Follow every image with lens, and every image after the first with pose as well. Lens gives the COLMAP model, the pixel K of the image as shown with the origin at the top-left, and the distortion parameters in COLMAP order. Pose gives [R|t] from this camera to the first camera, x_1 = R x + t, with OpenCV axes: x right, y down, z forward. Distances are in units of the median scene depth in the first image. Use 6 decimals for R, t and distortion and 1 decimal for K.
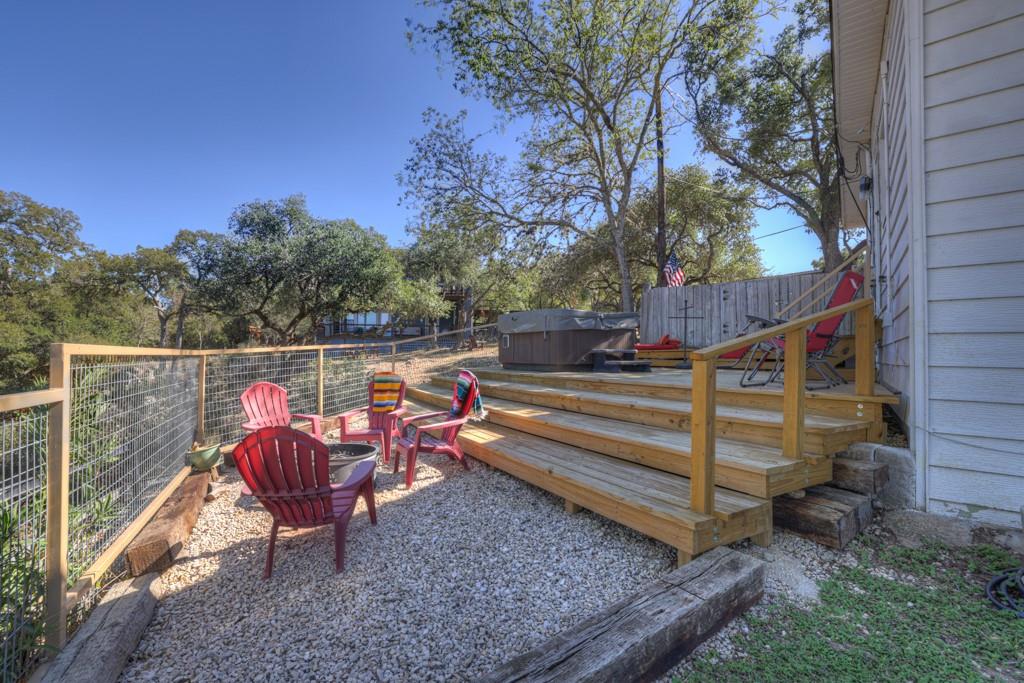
lens RADIAL K [[430.2, 0, 505.5], [0, 430.2, 348.2], [0, 0, 1]] dist [-0.048957, 0.011725]
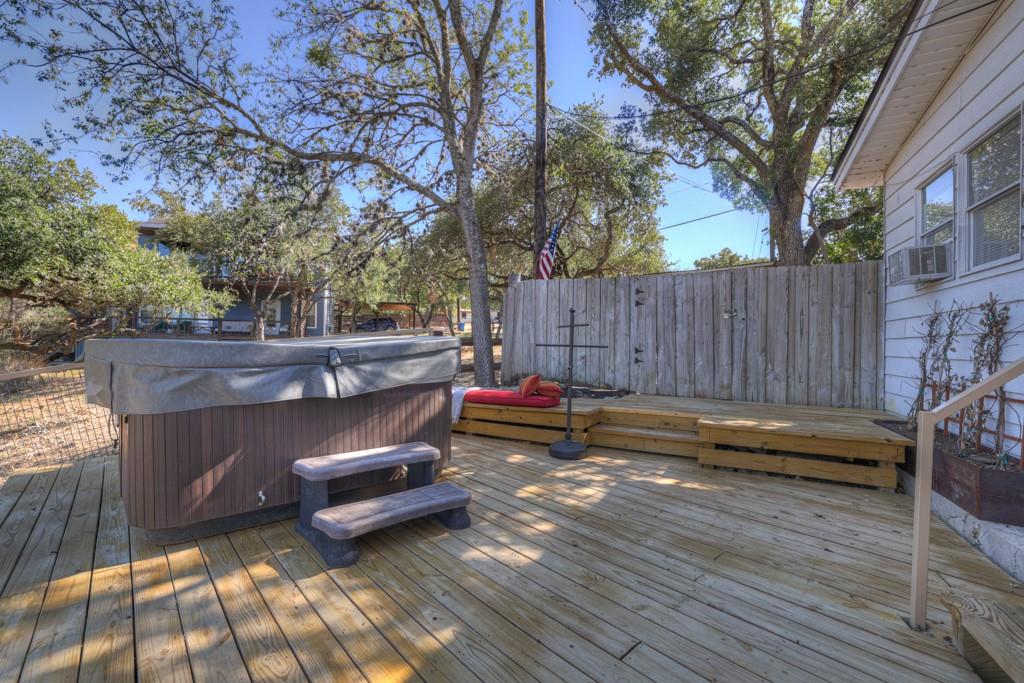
lens RADIAL K [[430.2, 0, 505.5], [0, 430.2, 348.2], [0, 0, 1]] dist [-0.048957, 0.011725]
pose [[0.972517, 0.001155, 0.232827, 0.165741], [-0.006349, 0.999747, 0.021560, -0.053779], [-0.232743, -0.022445, 0.972279, 0.381683]]
